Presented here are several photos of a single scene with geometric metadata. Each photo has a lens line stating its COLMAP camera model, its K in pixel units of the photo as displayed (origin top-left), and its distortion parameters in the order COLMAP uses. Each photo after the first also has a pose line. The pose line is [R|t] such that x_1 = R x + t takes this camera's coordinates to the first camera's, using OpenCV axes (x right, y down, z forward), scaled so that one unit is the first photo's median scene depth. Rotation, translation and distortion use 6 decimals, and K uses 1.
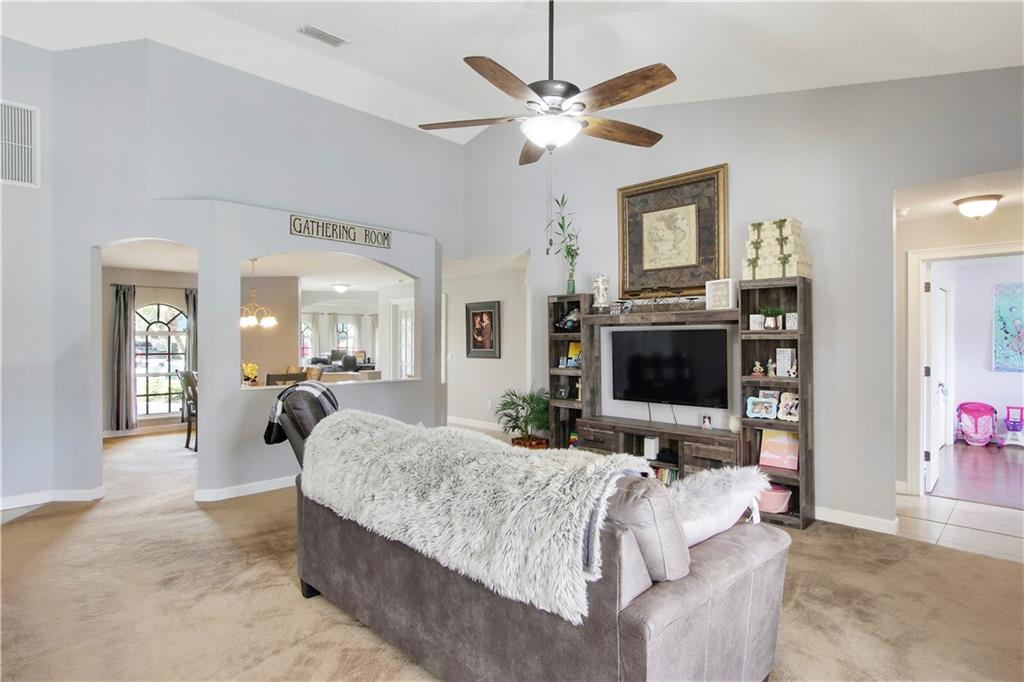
lens RADIAL K [[544.5, 0, 521.5], [0, 544.5, 339.0], [0, 0, 1]] dist [-0.003331, -0.000699]
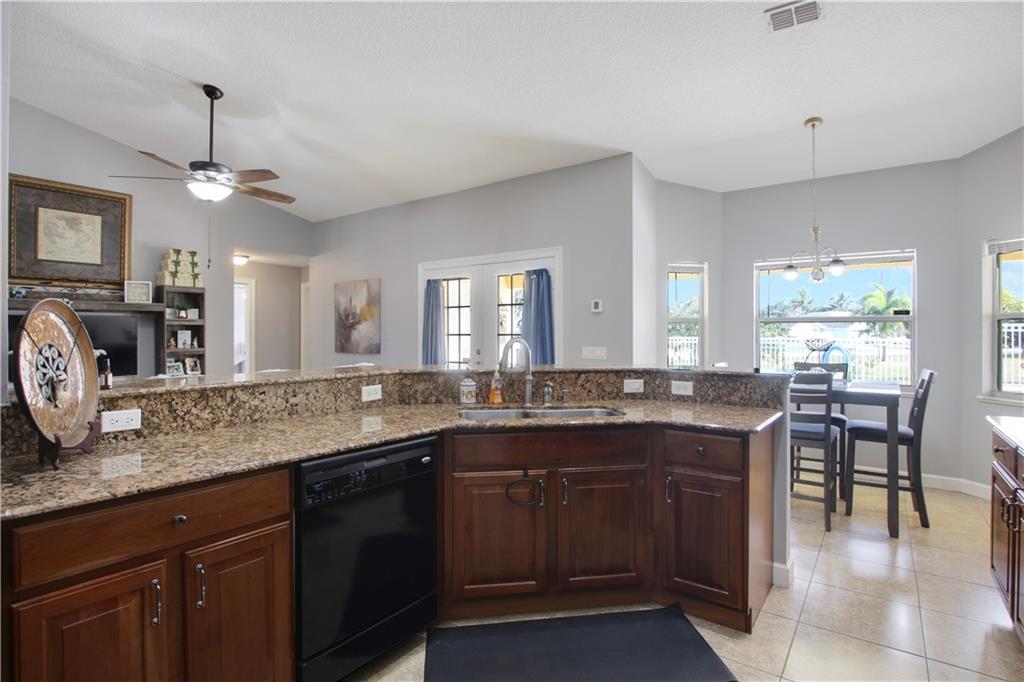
lens RADIAL K [[518.3, 0, 524.2], [0, 518.3, 330.7], [0, 0, 1]] dist [-0.011362, -0.001628]
pose [[-0.161527, 0.003003, 0.986864, -0.845417], [-0.004930, 0.999980, -0.003850, 0.013670], [-0.986856, -0.005487, -0.161509, 0.188765]]
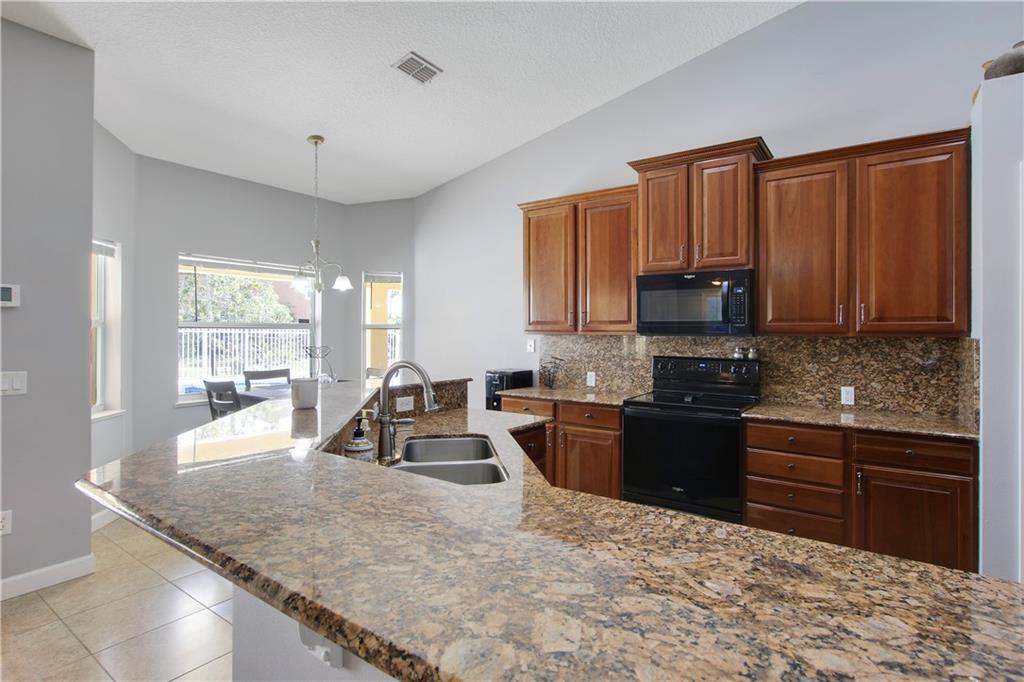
lens RADIAL K [[518.3, 0, 514.4], [0, 518.3, 327.8], [0, 0, 1]] dist [-0.011362, -0.001628]
pose [[-0.987761, -0.008268, -0.155759, -0.368586], [-0.006296, 0.999894, -0.013150, 0.000788], [0.155851, -0.012009, -0.987708, 0.466249]]
